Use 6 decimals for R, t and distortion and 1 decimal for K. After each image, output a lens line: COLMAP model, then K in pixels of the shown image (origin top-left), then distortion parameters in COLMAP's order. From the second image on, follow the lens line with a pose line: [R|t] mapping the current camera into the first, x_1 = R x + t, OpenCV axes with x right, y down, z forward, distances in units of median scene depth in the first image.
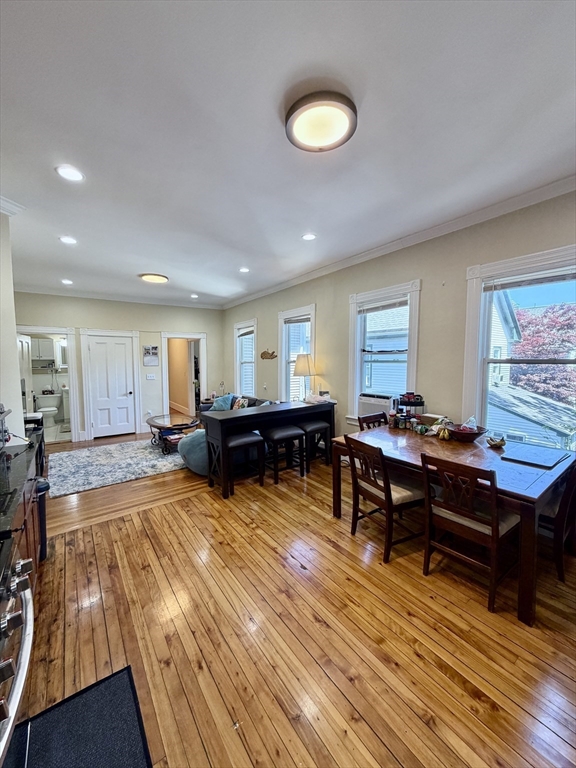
lens RADIAL K [[305.9, 0, 289.3], [0, 305.9, 384.2], [0, 0, 1]] dist [-0.000145, 0.000140]
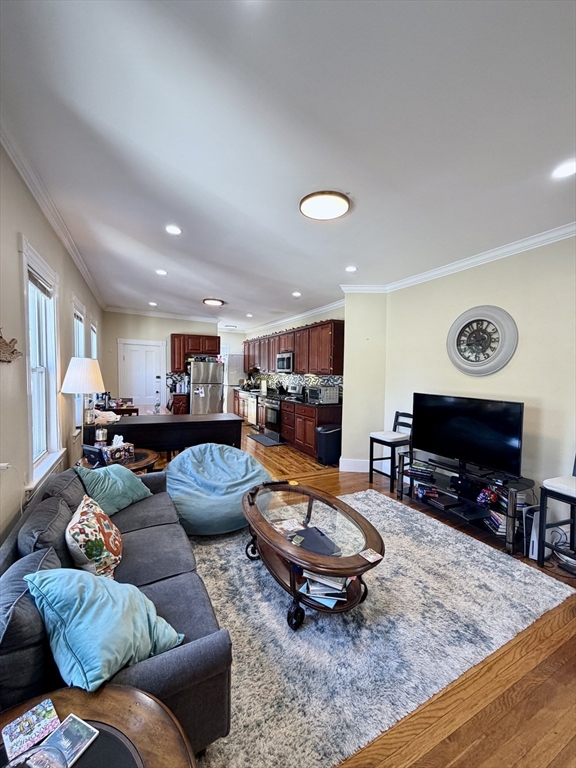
lens RADIAL K [[305.9, 0, 289.3], [0, 305.9, 384.2], [0, 0, 1]] dist [-0.000145, 0.000140]
pose [[-0.986606, -0.019655, 0.161934, -0.526291], [0.000322, 0.992477, 0.122431, -0.136710], [-0.163122, 0.120843, -0.979177, 1.722835]]
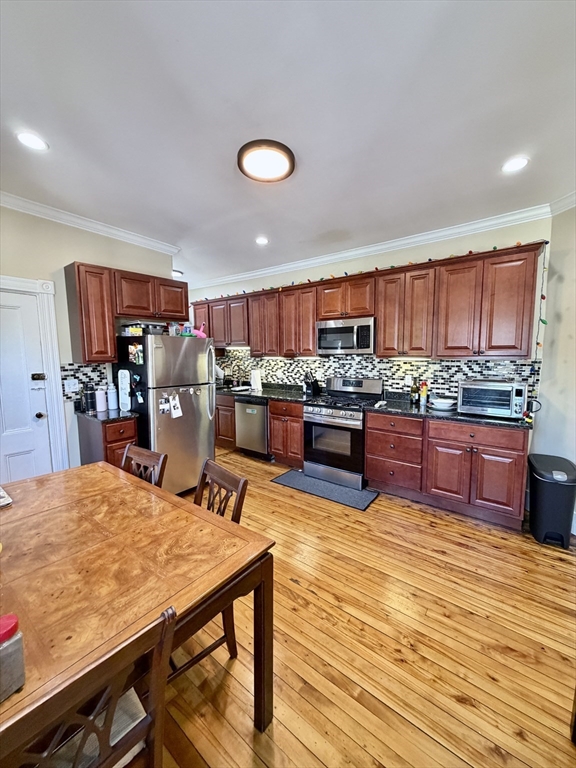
lens RADIAL K [[288.4, 0, 288.0], [0, 288.4, 384.0], [0, 0, 1]] dist [-0.011781, 0.000003]
pose [[-0.958250, 0.040002, -0.283118, 0.146320], [-0.011965, 0.983688, 0.179486, -0.066414], [0.285680, 0.175380, -0.942141, 0.878586]]
